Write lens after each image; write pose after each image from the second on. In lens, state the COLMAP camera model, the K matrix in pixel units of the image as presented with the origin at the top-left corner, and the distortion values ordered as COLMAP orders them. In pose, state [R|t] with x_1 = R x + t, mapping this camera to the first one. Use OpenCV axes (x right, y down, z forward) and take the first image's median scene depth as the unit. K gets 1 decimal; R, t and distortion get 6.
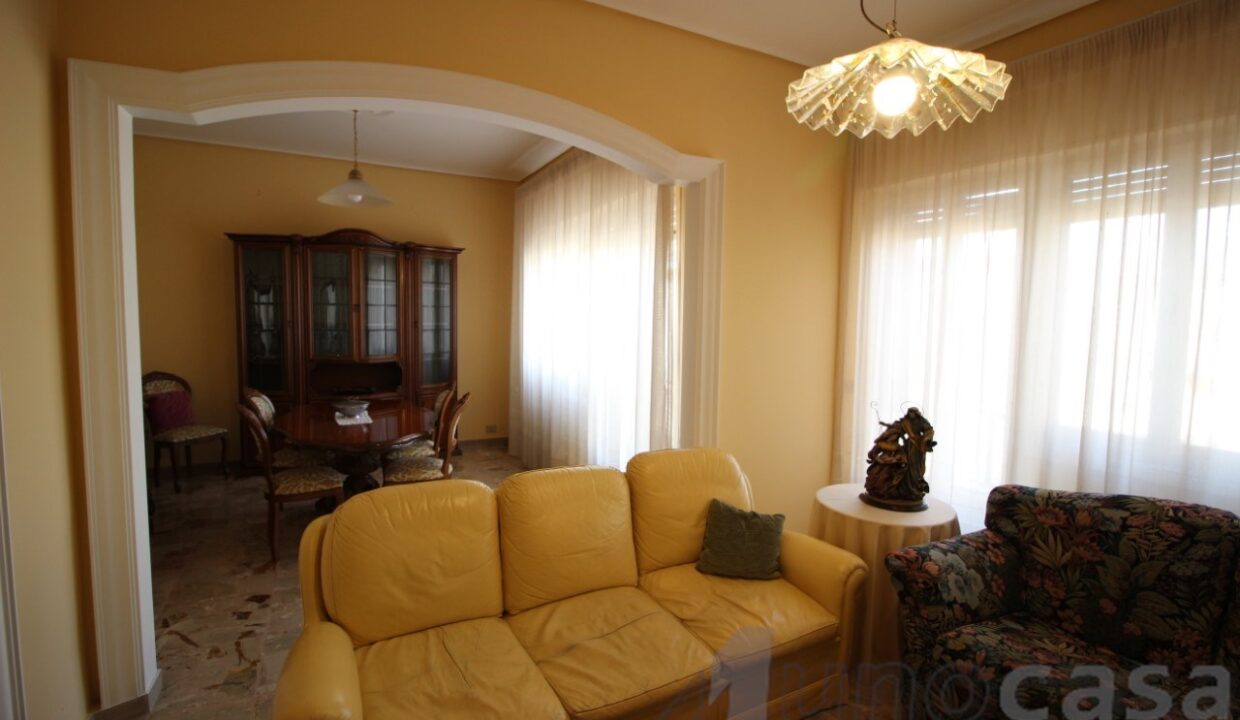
lens RADIAL K [[627.0, 0, 621.6], [0, 627.0, 343.3], [0, 0, 1]] dist [-0.001395, 0.000607]
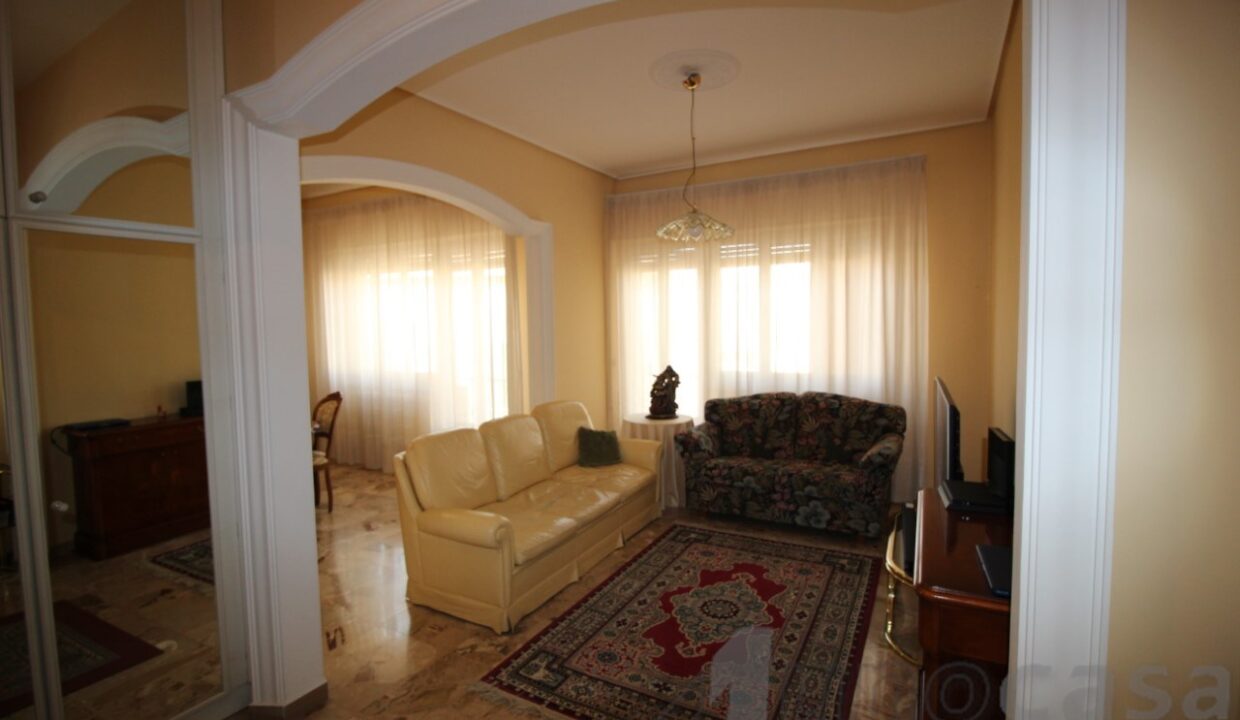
lens RADIAL K [[573.7, 0, 625.2], [0, 573.7, 353.2], [0, 0, 1]] dist [0.002055, -0.014629]
pose [[0.854873, -0.077998, 0.512941, -0.567587], [0.077784, 0.996729, 0.021927, 0.017213], [-0.512974, 0.021153, 0.858143, -0.455906]]
